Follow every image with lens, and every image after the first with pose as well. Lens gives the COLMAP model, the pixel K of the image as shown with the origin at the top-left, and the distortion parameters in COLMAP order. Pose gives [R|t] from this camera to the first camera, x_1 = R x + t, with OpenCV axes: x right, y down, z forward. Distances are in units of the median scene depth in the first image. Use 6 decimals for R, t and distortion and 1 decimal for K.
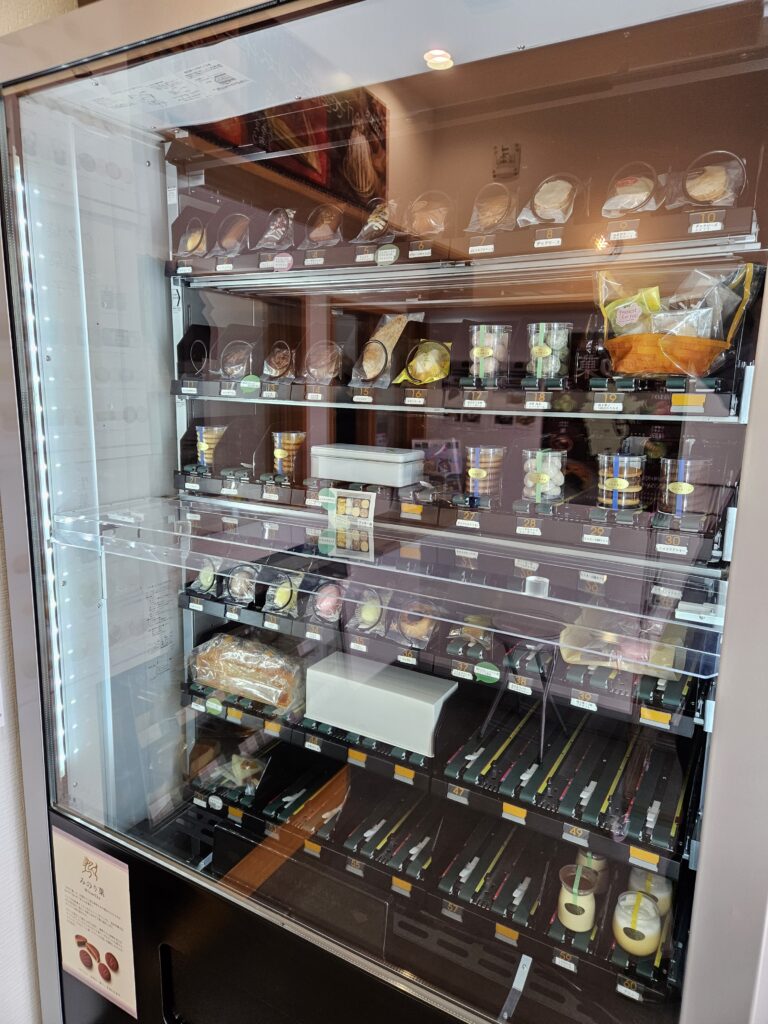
lens RADIAL K [[694.9, 0, 378.2], [0, 694.9, 513.8], [0, 0, 1]] dist [0.032739, -0.007477]
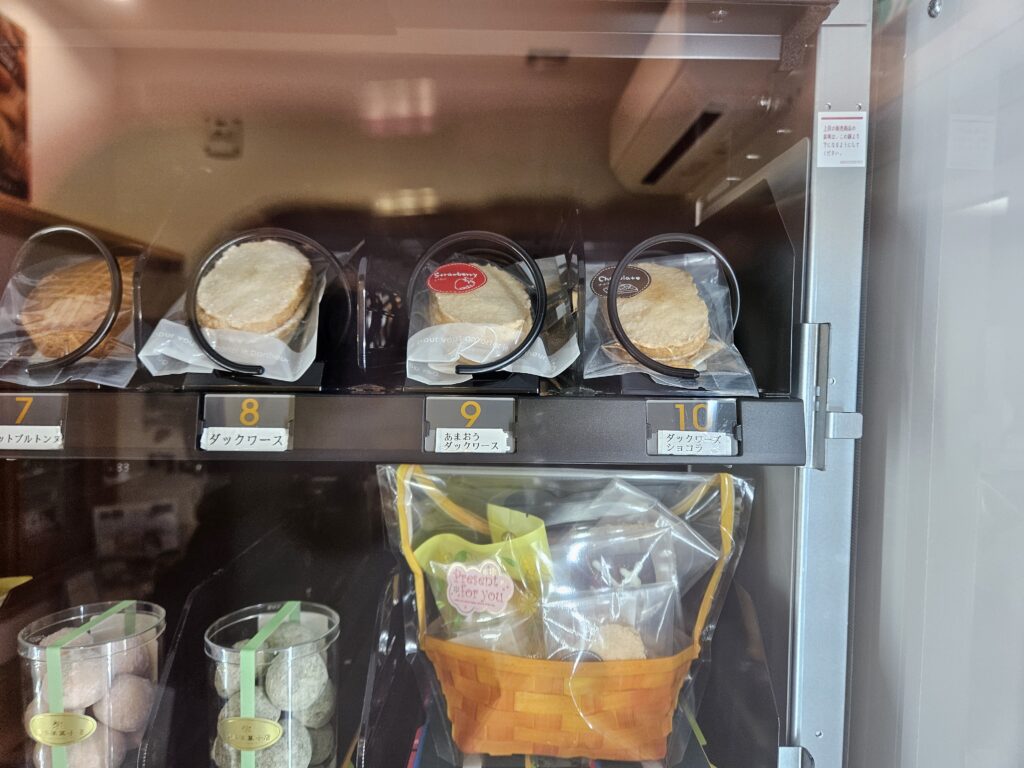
lens RADIAL K [[694.9, 0, 513.1], [0, 694.9, 387.7], [0, 0, 1]] dist [0.032739, -0.007477]
pose [[0.862925, -0.031189, 0.504368, 0.184269], [0.094875, 0.990344, -0.101082, -0.359114], [-0.496346, 0.135078, 0.857552, 0.650271]]
